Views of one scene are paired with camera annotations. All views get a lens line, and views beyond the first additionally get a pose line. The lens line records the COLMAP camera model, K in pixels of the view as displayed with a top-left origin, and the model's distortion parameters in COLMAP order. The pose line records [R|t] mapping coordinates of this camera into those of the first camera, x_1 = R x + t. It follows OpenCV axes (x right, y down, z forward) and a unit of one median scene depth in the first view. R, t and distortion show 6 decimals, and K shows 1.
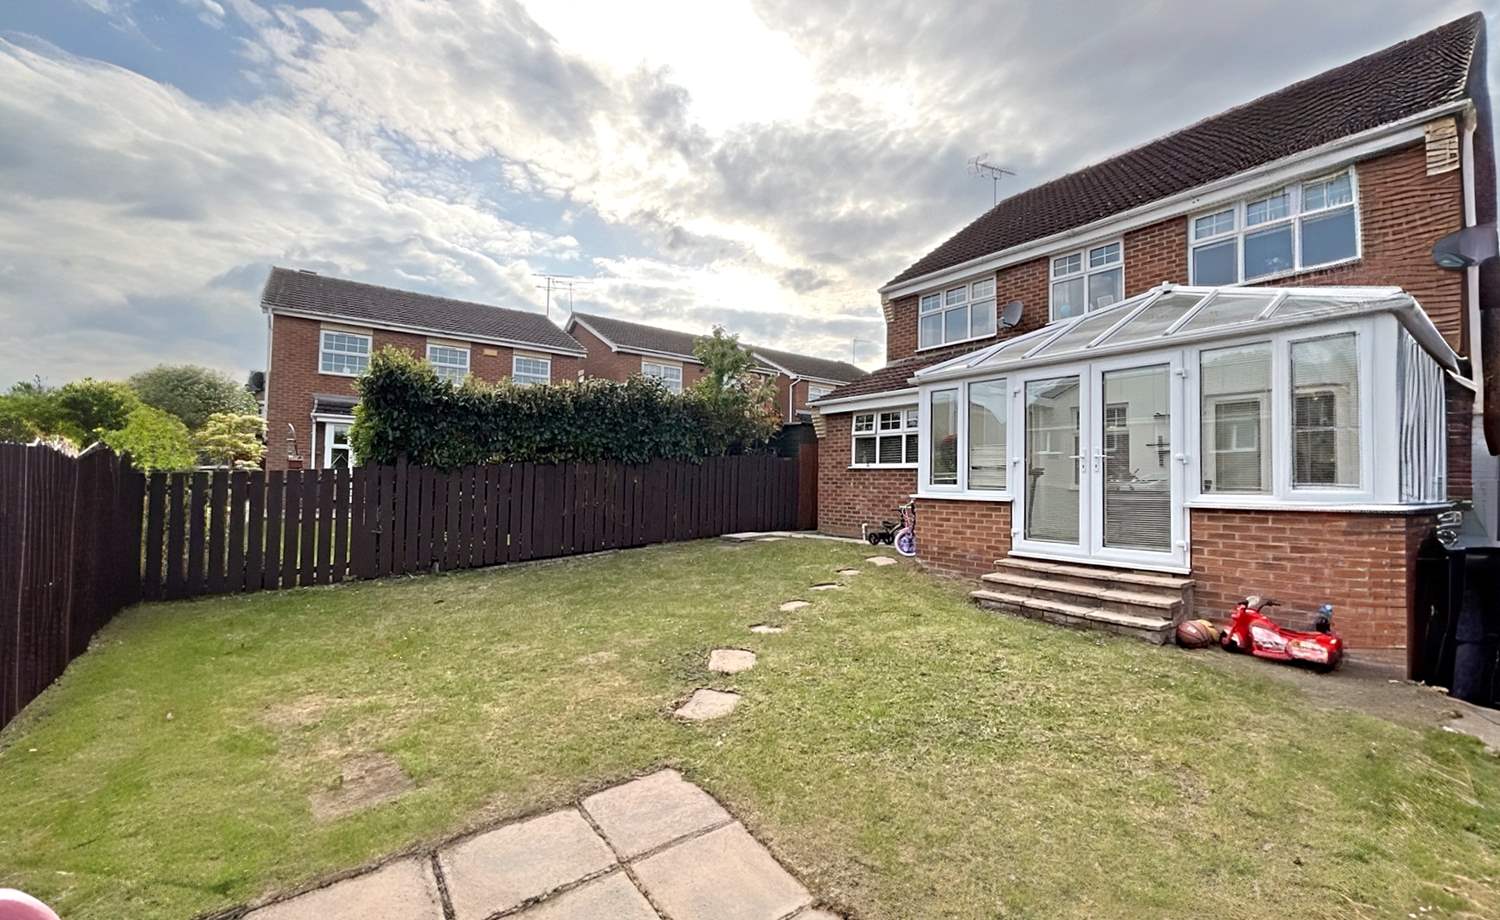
lens RADIAL K [[609.5, 0, 749.2], [0, 609.5, 464.0], [0, 0, 1]] dist [0.000586, 0.000013]
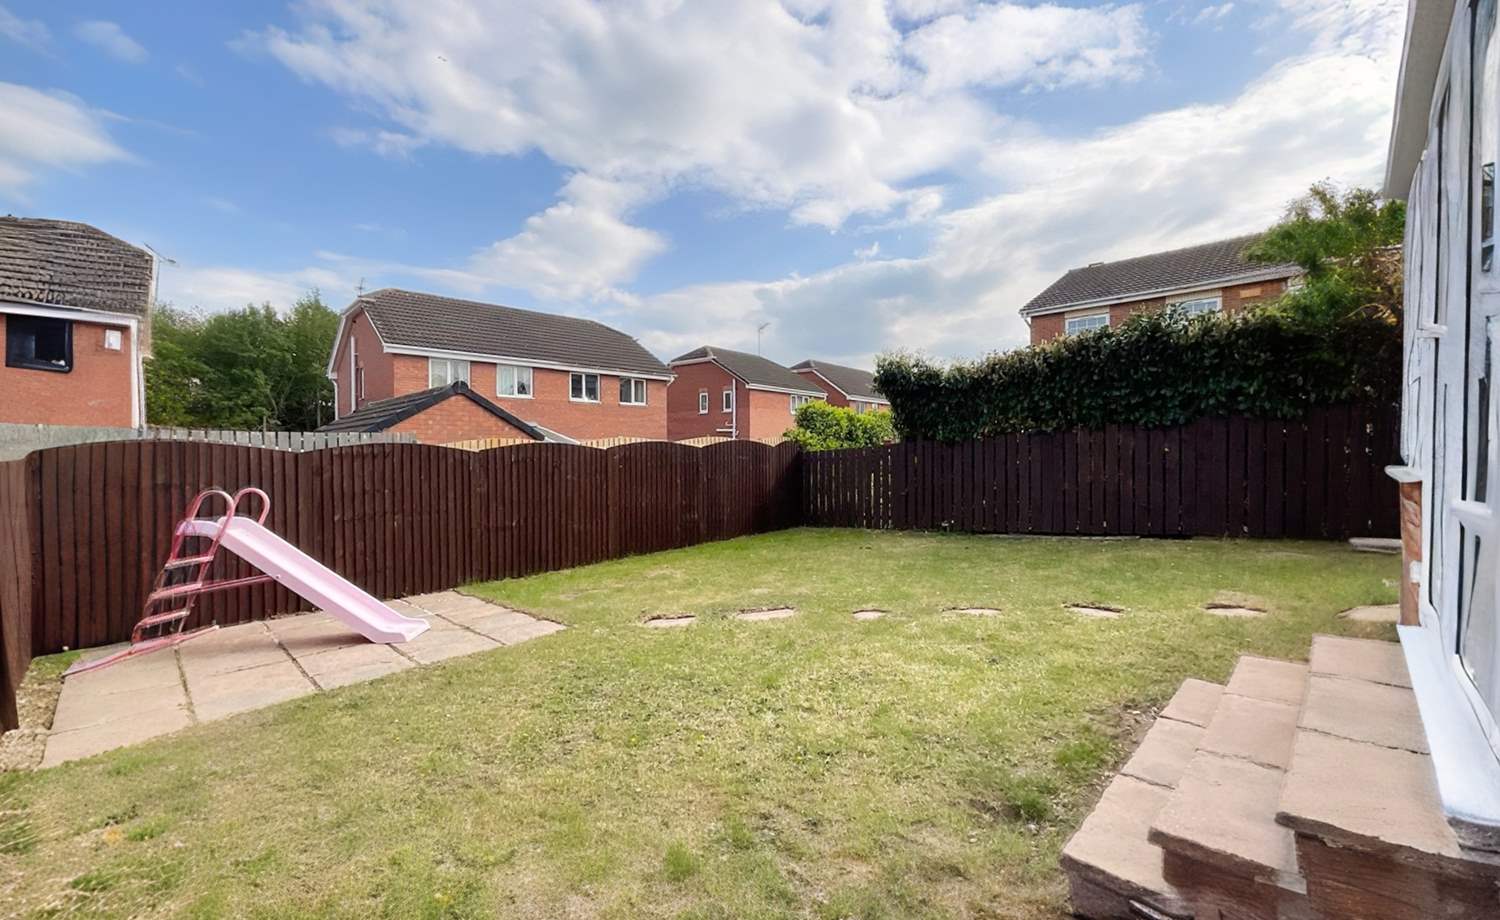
lens RADIAL K [[608.5, 0, 751.0], [0, 608.5, 463.3], [0, 0, 1]] dist [-0.014488, 0.000056]
pose [[0.149448, 0.001781, -0.988768, 0.602714], [0.038053, 0.999247, 0.007551, 0.025907], [0.988037, -0.038754, 0.149267, 0.487578]]
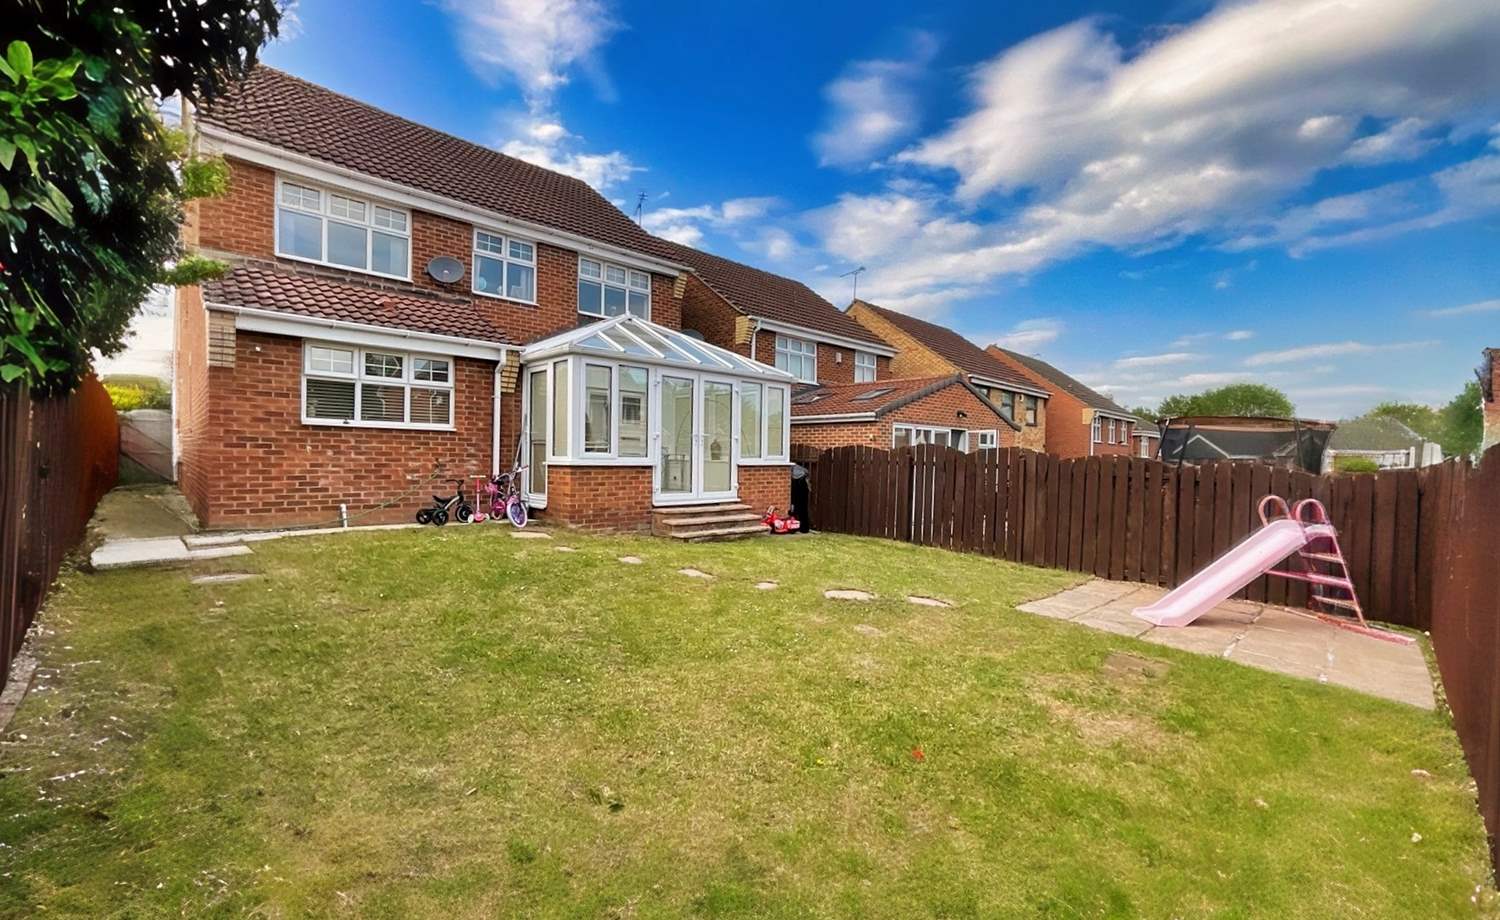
lens RADIAL K [[609.5, 0, 749.2], [0, 609.5, 464.0], [0, 0, 1]] dist [0.000586, 0.000013]
pose [[-0.127875, -0.037459, 0.991083, -0.784508], [-0.053508, 0.998092, 0.030820, 0.005748], [-0.990346, -0.049090, -0.129636, 0.848687]]
